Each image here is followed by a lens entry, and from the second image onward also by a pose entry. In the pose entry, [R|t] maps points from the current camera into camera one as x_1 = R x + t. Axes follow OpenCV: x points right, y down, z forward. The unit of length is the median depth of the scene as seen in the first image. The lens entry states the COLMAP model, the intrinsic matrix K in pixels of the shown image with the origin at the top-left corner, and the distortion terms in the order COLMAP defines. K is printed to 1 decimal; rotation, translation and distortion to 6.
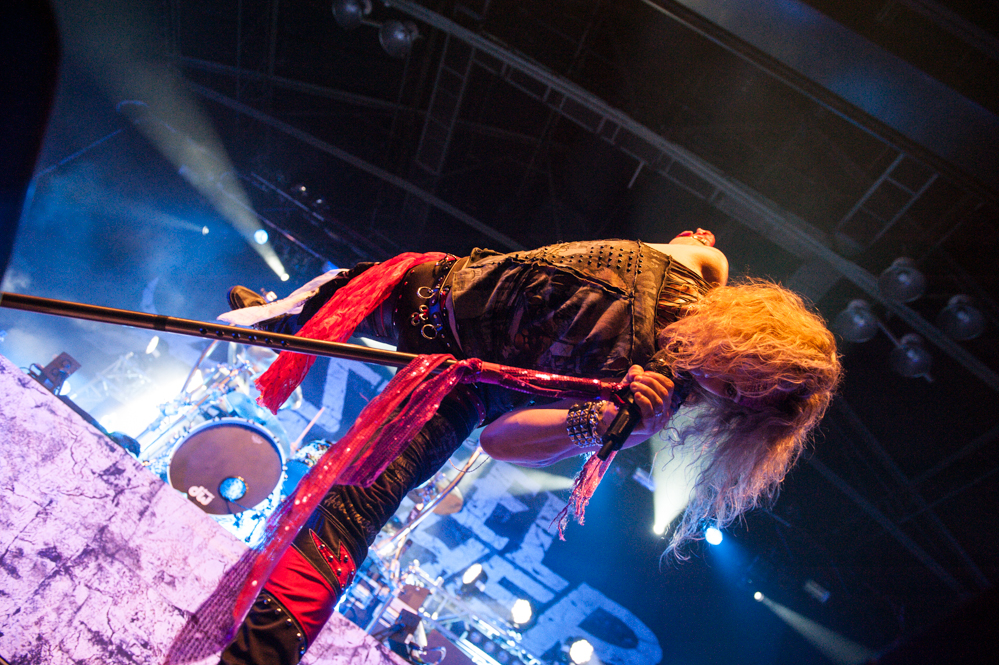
lens RADIAL K [[684.7, 0, 499.2], [0, 684.7, 334.7], [0, 0, 1]] dist [-0.041298, -0.001534]
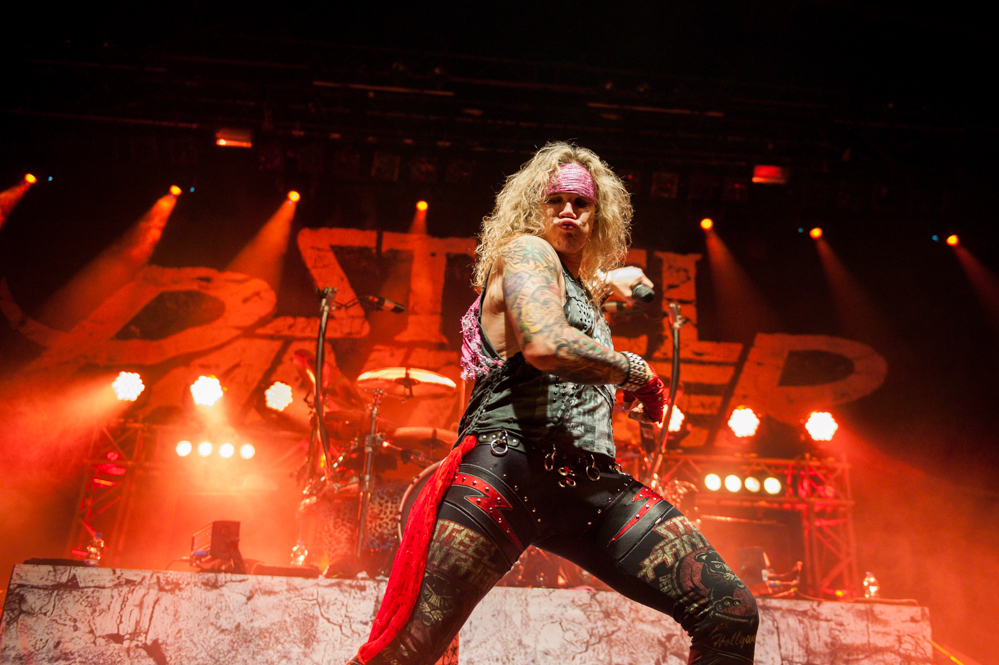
lens RADIAL K [[1026.2, 0, 553.2], [0, 1026.2, 306.2], [0, 0, 1]] dist [-0.000578, 0.000000]
pose [[0.865795, -0.500118, 0.016737, -0.205695], [0.467510, 0.820365, 0.329294, -0.395600], [-0.178417, -0.277277, 0.944079, -0.128074]]
